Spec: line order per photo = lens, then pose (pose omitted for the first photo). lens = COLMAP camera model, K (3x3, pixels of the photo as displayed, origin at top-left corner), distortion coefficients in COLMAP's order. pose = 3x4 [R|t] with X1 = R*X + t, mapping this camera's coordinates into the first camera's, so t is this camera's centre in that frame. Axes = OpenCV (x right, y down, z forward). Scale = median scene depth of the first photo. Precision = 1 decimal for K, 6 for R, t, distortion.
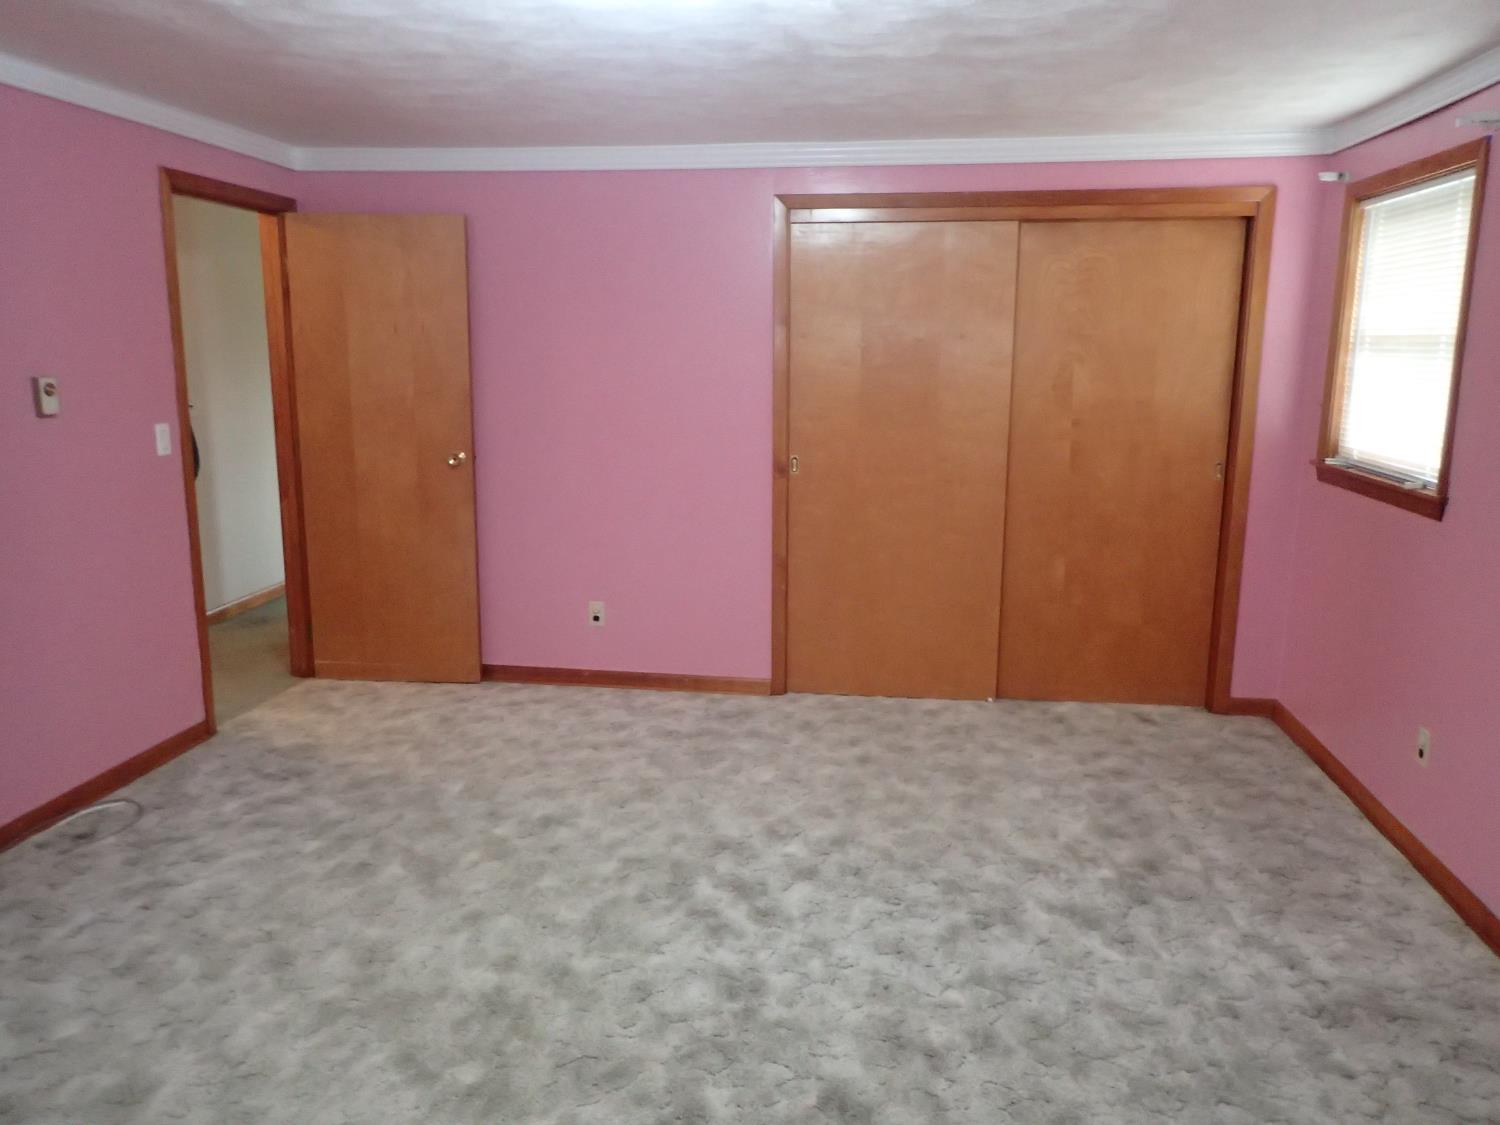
lens RADIAL K [[1106.1, 0, 756.7], [0, 1106.1, 557.0], [0, 0, 1]] dist [-0.000010, -0.005815]
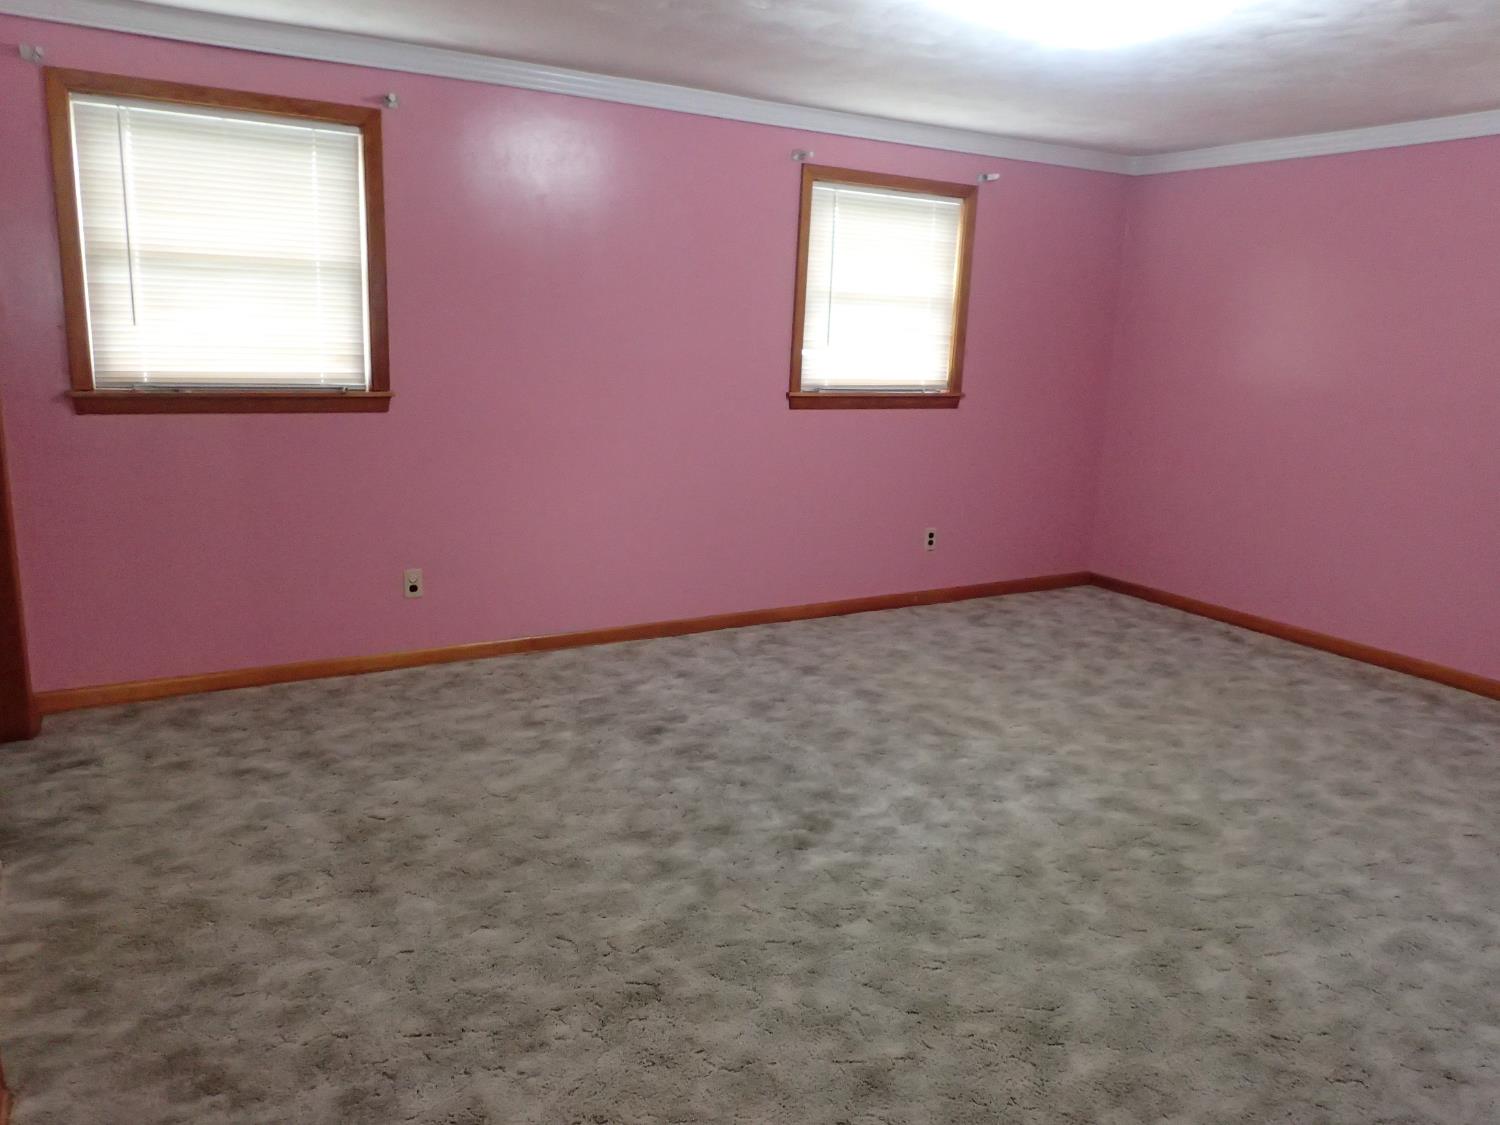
lens RADIAL K [[1106.1, 0, 756.7], [0, 1106.1, 557.0], [0, 0, 1]] dist [-0.000010, -0.005815]
pose [[-0.623111, -0.194793, 0.757488, -0.624444], [0.105400, 0.938742, 0.328106, -0.239192], [-0.774999, 0.284286, -0.564410, 1.377926]]
